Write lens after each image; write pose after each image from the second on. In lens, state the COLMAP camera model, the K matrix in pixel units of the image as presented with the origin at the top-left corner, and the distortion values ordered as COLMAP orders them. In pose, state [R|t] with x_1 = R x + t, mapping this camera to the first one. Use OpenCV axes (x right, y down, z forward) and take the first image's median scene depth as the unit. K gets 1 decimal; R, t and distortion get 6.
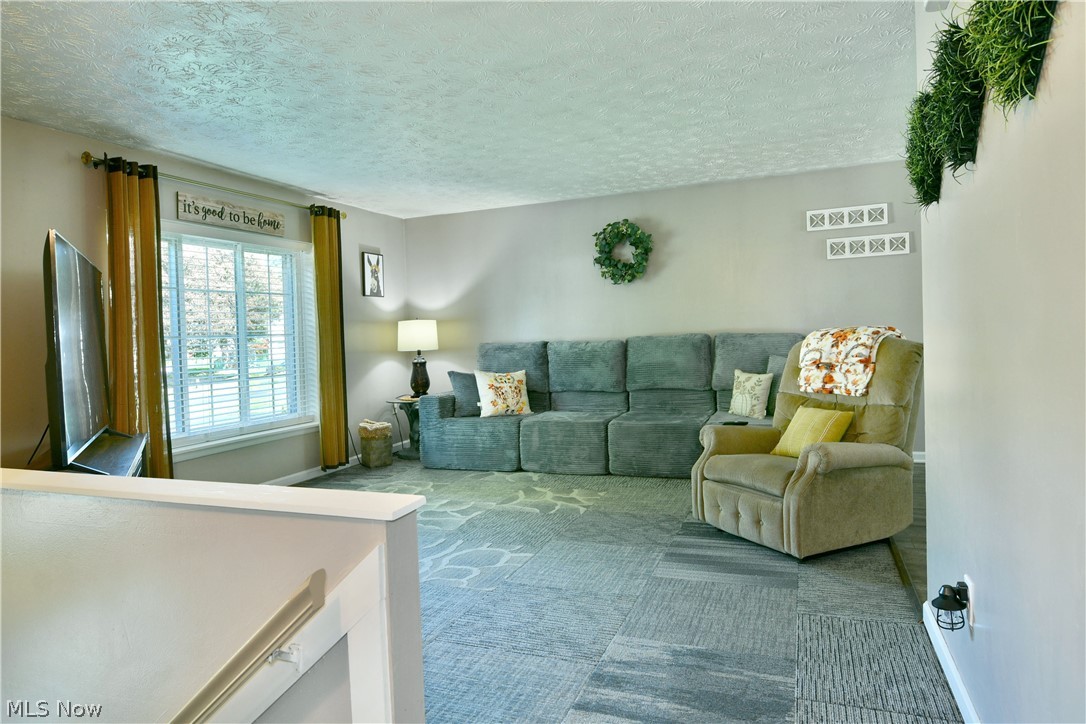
lens RADIAL K [[659.1, 0, 541.4], [0, 659.1, 353.4], [0, 0, 1]] dist [-0.016437, -0.001556]
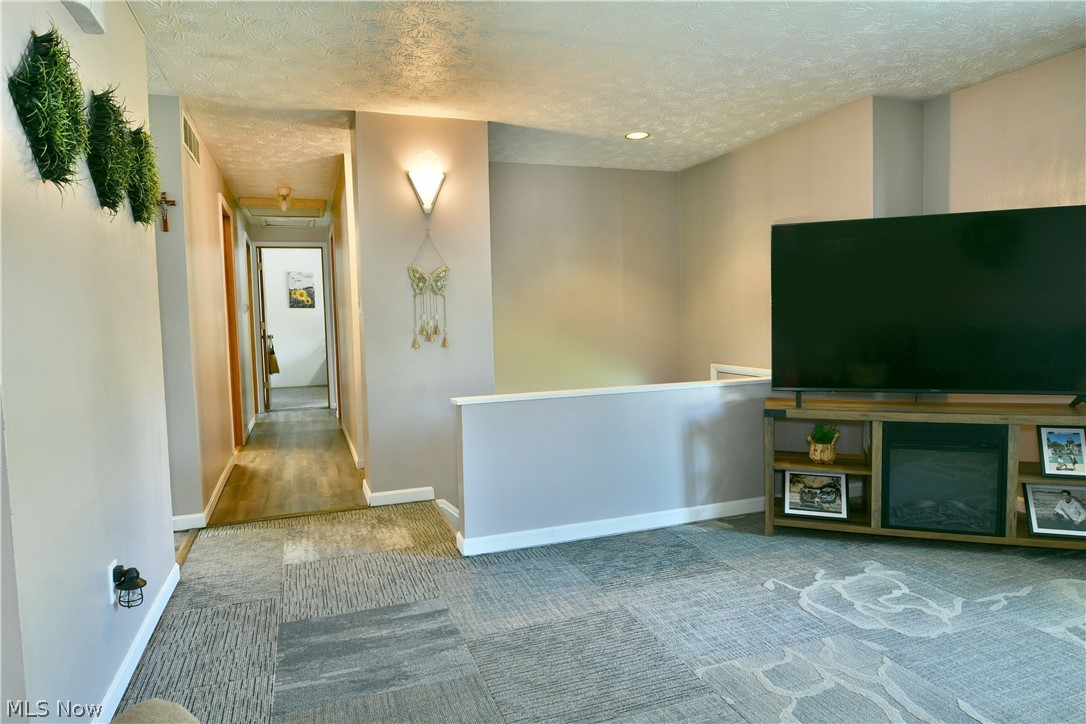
lens RADIAL K [[659.1, 0, 541.4], [0, 659.1, 353.4], [0, 0, 1]] dist [-0.016437, -0.001556]
pose [[-0.748400, 0.096283, -0.656222, 0.253078], [0.036600, 0.993895, 0.104087, -0.034420], [0.662237, 0.053881, -0.747355, 0.730968]]
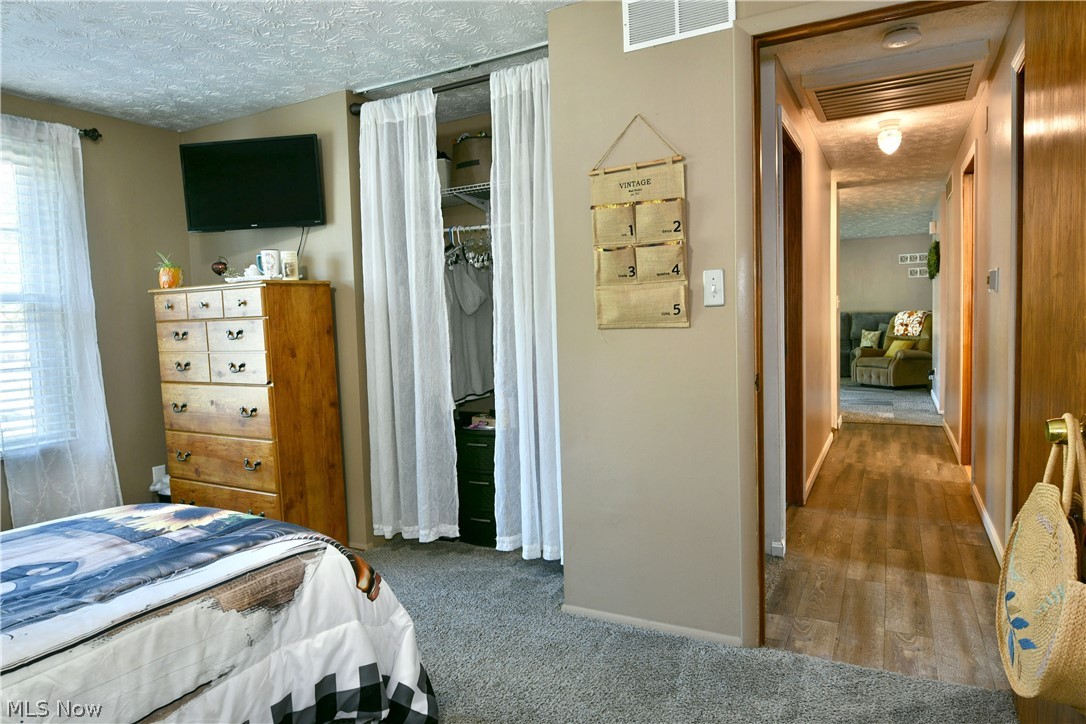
lens RADIAL K [[659.1, 0, 541.4], [0, 659.1, 353.4], [0, 0, 1]] dist [-0.016437, -0.001556]
pose [[0.993749, 0.012167, -0.110969, -0.488552], [-0.008473, 0.999396, 0.033704, 0.037657], [0.111312, -0.032553, 0.993252, -1.200549]]
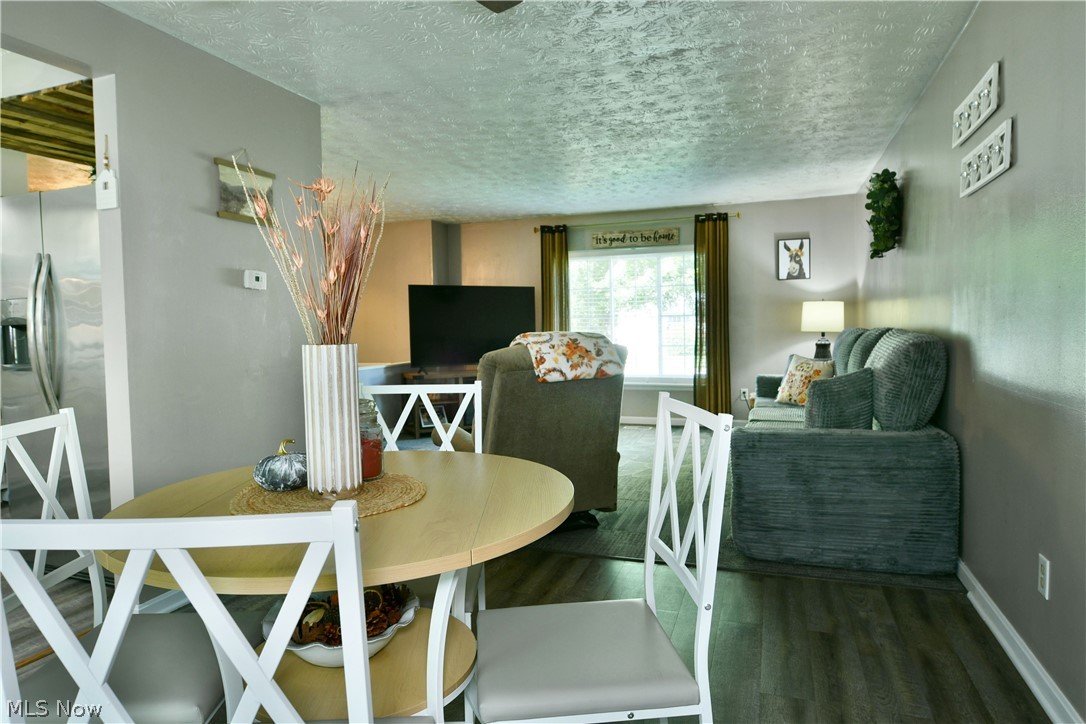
lens RADIAL K [[659.1, 0, 541.4], [0, 659.1, 353.4], [0, 0, 1]] dist [-0.016437, -0.001556]
pose [[0.030821, 0.081917, -0.996162, 0.890941], [-0.011184, 0.996602, 0.081607, -0.054476], [0.999462, 0.008626, 0.031632, 0.617044]]
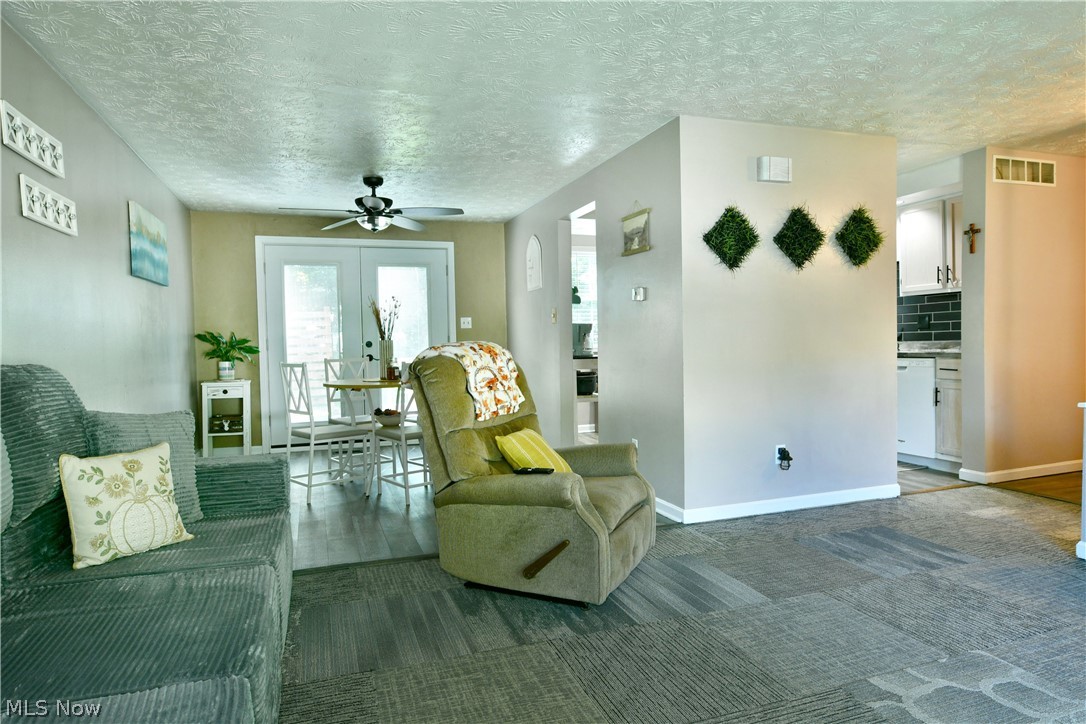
lens RADIAL K [[659.1, 0, 541.4], [0, 659.1, 353.4], [0, 0, 1]] dist [-0.016437, -0.001556]
pose [[-0.649127, 0.031235, 0.760038, -0.176672], [0.066812, 0.997636, 0.016062, -0.021500], [-0.757740, 0.061206, -0.649680, 0.977561]]
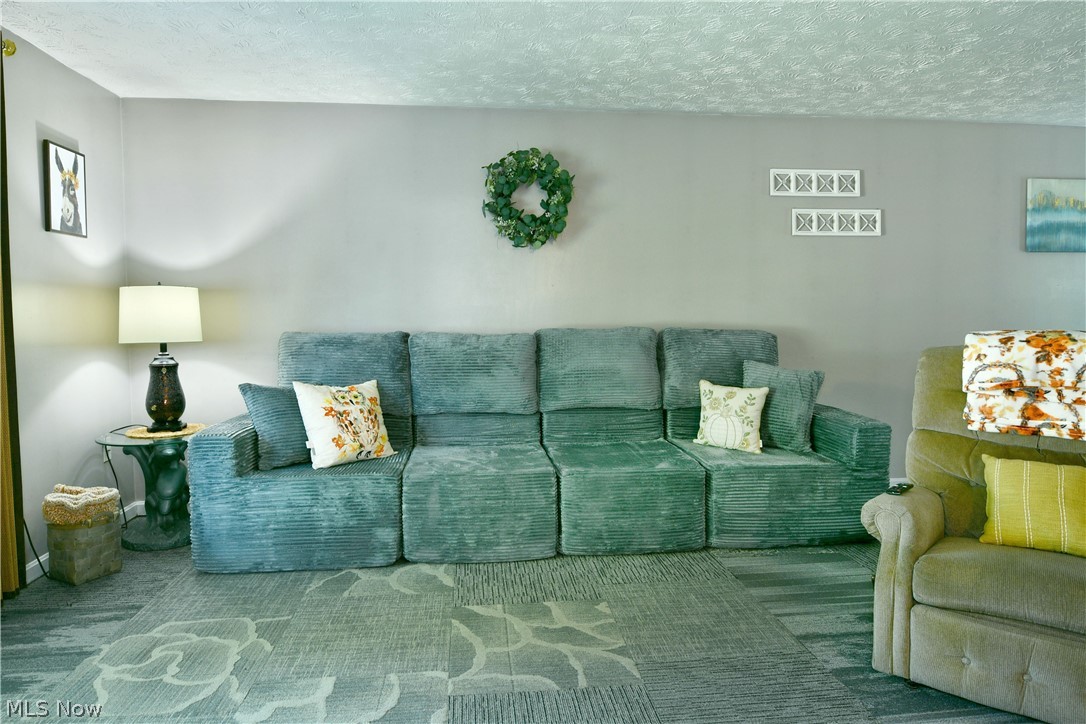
lens RADIAL K [[685.6, 0, 543.0], [0, 685.6, 362.0], [0, 0, 1]] dist [-0.014923, -0.001499]
pose [[0.893156, 0.004528, 0.449724, -0.180576], [-0.019472, 0.999401, 0.028610, -0.012296], [-0.449325, -0.034311, 0.892709, 0.410323]]
